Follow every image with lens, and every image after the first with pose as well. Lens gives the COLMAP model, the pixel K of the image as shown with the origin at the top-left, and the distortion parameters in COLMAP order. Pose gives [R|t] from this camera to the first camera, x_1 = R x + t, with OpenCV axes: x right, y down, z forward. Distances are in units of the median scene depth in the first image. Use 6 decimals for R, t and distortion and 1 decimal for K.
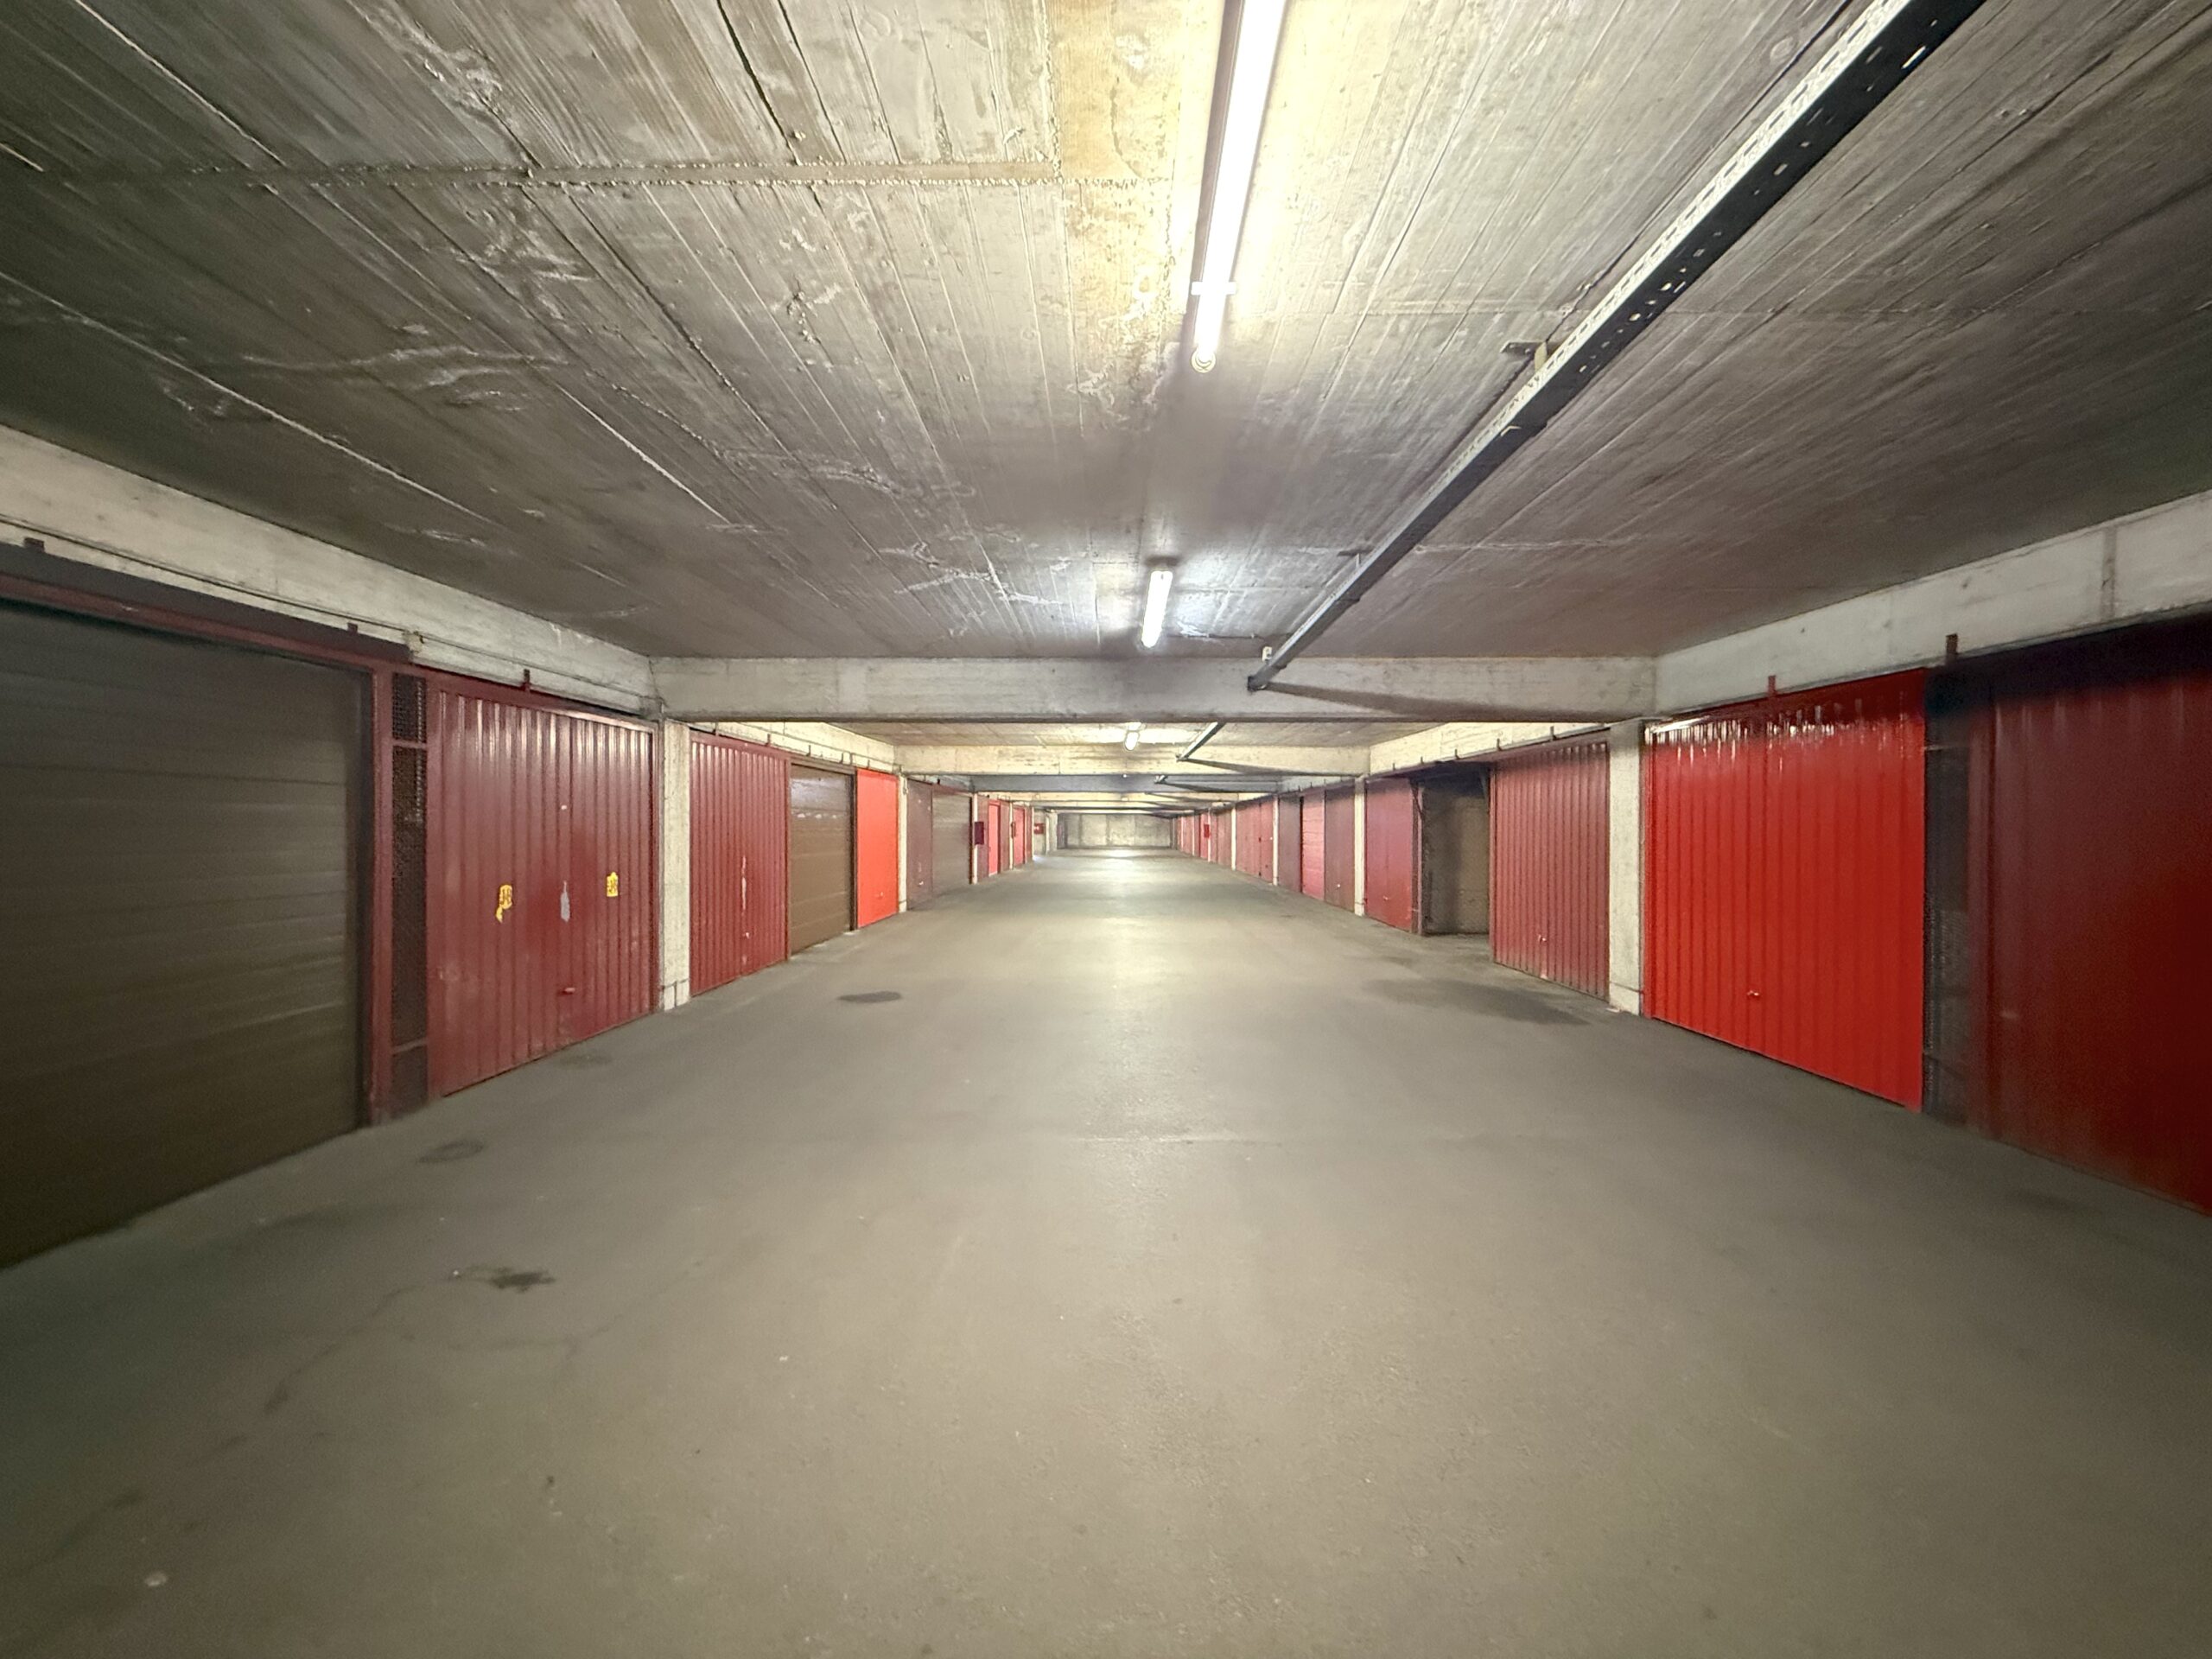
lens RADIAL K [[873.9, 0, 1106.0], [0, 873.9, 829.5], [0, 0, 1]] dist [0.000372, -0.000057]
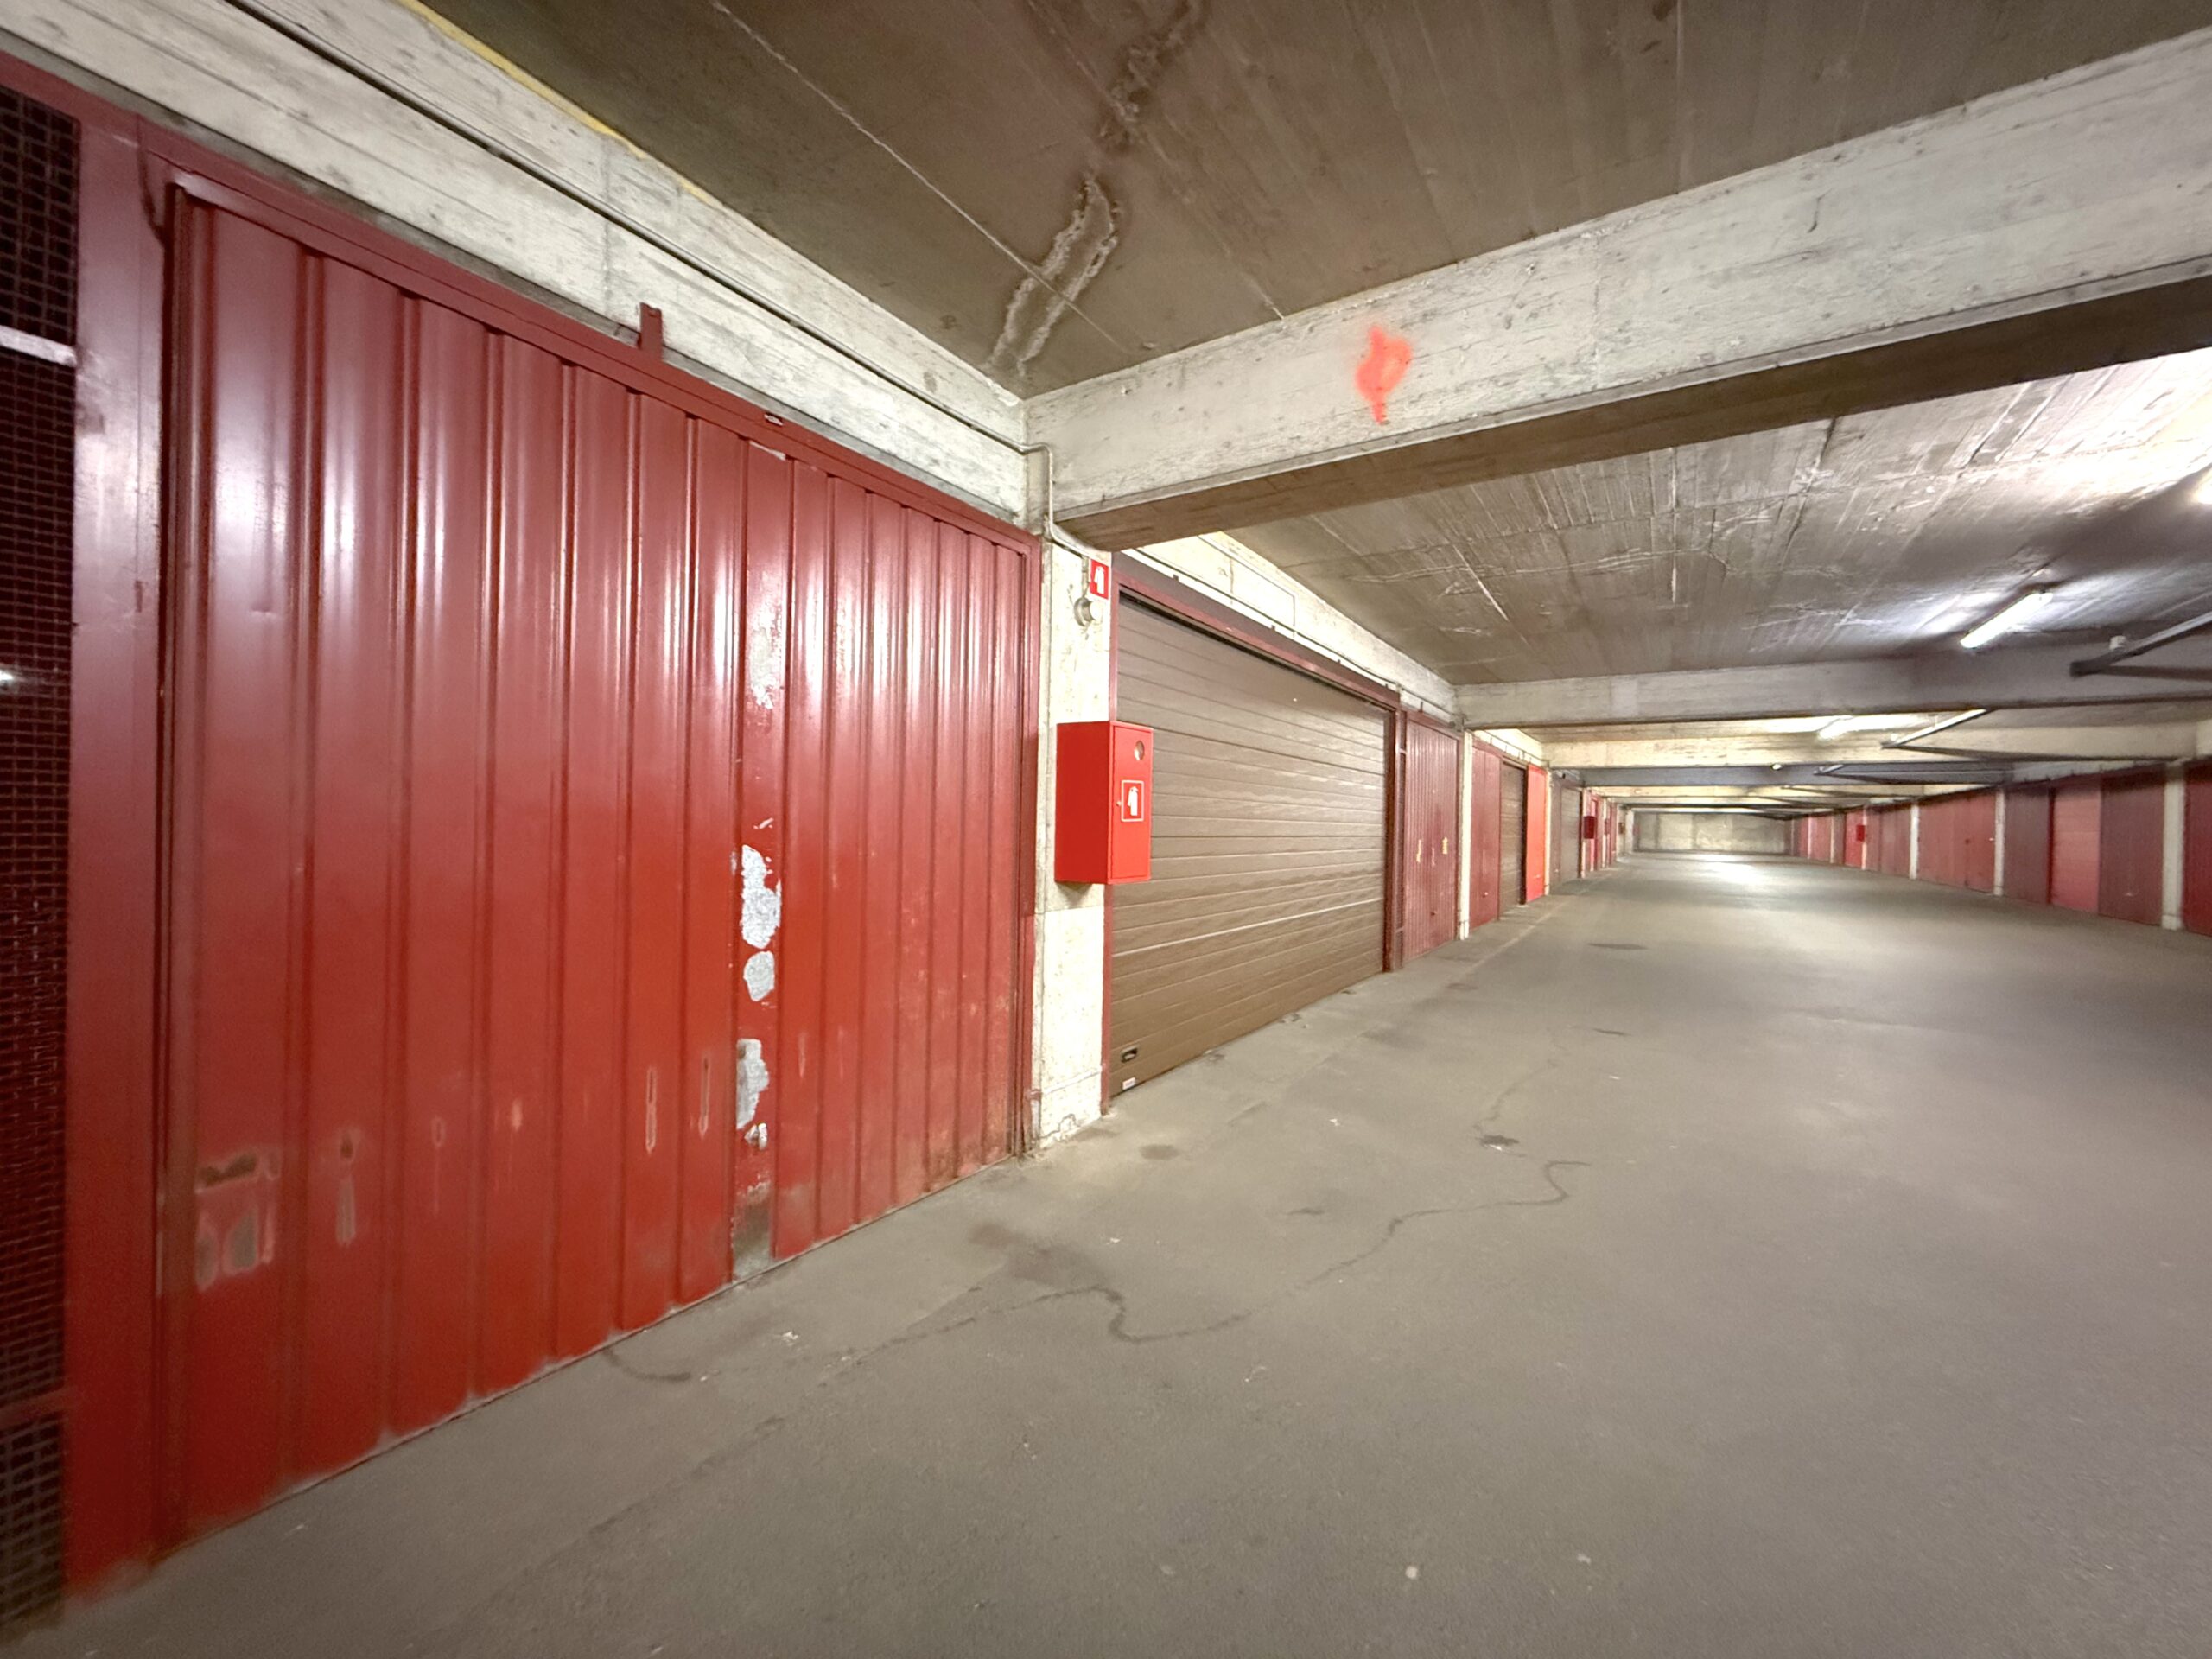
lens RADIAL K [[873.9, 0, 1106.0], [0, 873.9, 829.5], [0, 0, 1]] dist [0.000372, -0.000057]
pose [[0.842149, 0.016166, -0.539002, -0.086444], [-0.016035, 0.999859, 0.004936, 0.012685], [0.539006, 0.004486, 0.842290, -0.173979]]
